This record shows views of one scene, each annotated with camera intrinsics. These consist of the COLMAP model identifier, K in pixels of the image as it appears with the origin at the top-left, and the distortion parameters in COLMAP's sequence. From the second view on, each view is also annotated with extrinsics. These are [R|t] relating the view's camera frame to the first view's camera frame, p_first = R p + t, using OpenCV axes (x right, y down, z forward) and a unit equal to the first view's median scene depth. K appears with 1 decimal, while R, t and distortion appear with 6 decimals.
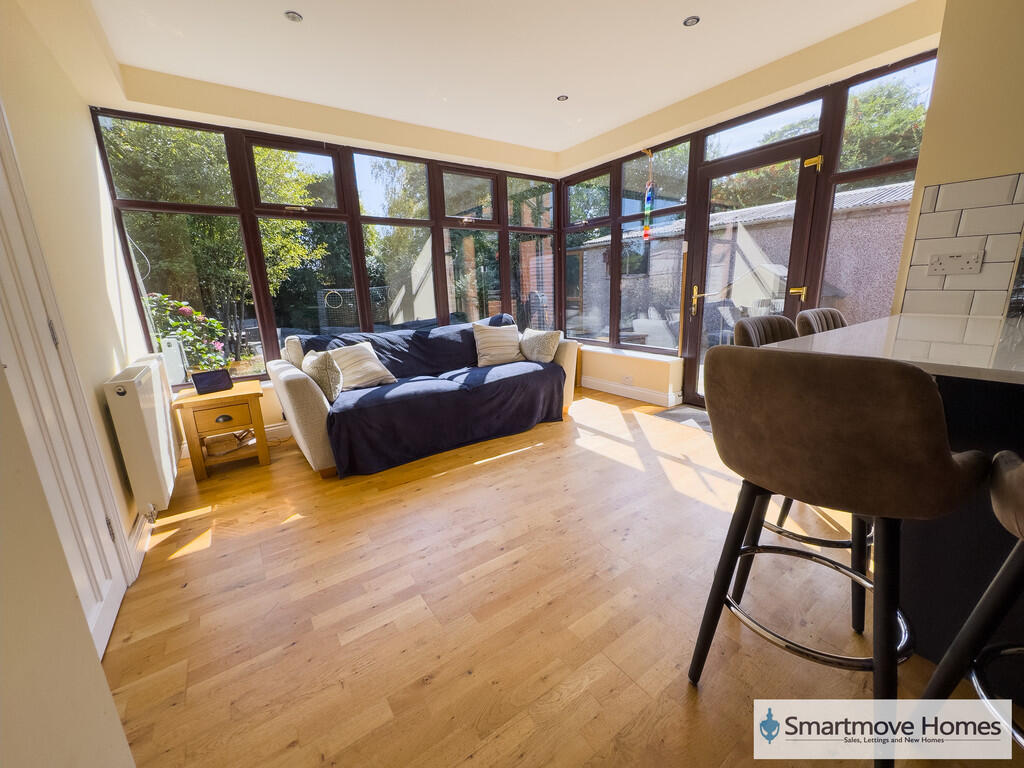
lens RADIAL K [[408.7, 0, 514.5], [0, 408.7, 382.9], [0, 0, 1]] dist [0.000827, 0.000342]
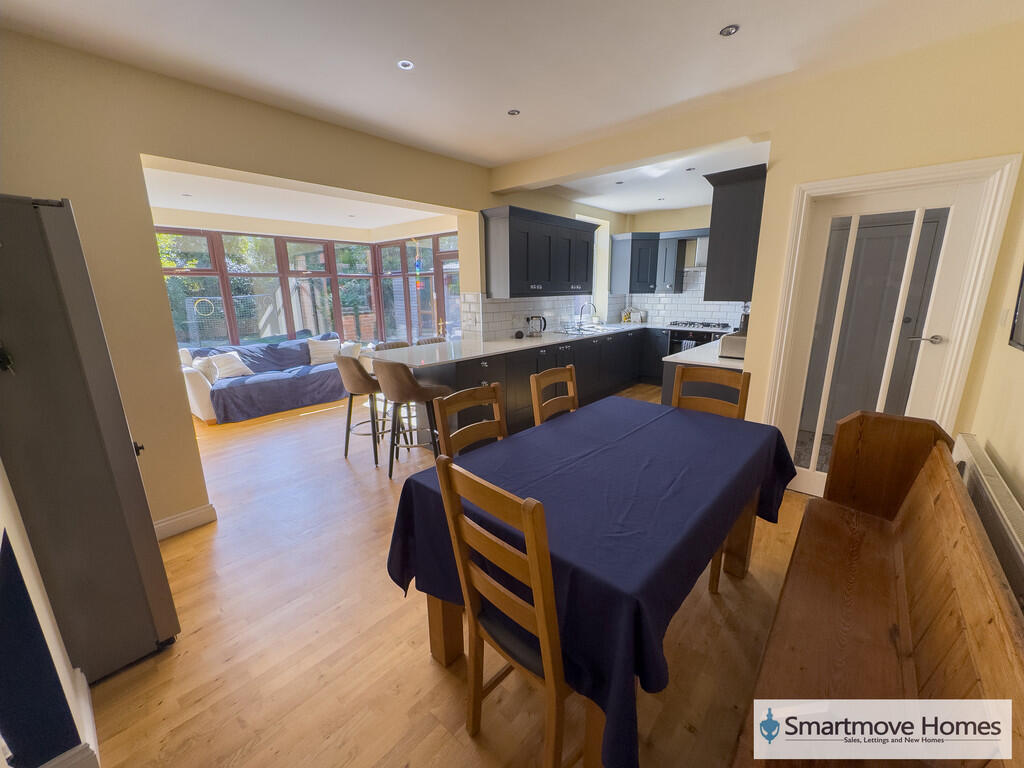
lens RADIAL K [[408.7, 0, 513.1], [0, 408.7, 385.6], [0, 0, 1]] dist [0.000827, 0.000342]
pose [[0.972964, -0.031372, 0.228816, 0.339324], [0.031708, 0.999495, 0.002210, 0.067792], [-0.228769, 0.005104, 0.973467, -0.834497]]
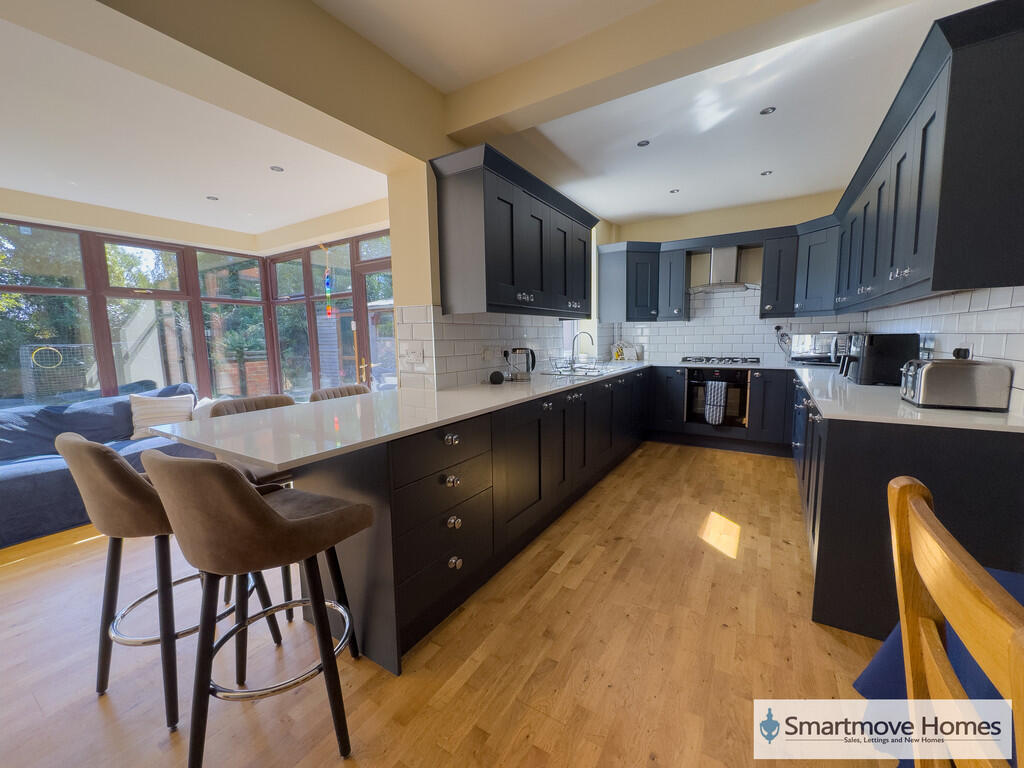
lens RADIAL K [[408.7, 0, 512.9], [0, 408.7, 382.9], [0, 0, 1]] dist [0.000827, 0.000342]
pose [[0.922572, -0.027949, 0.384810, 0.393045], [0.076620, 0.990780, -0.111733, 0.004915], [-0.378140, 0.132566, 0.916208, -0.267066]]
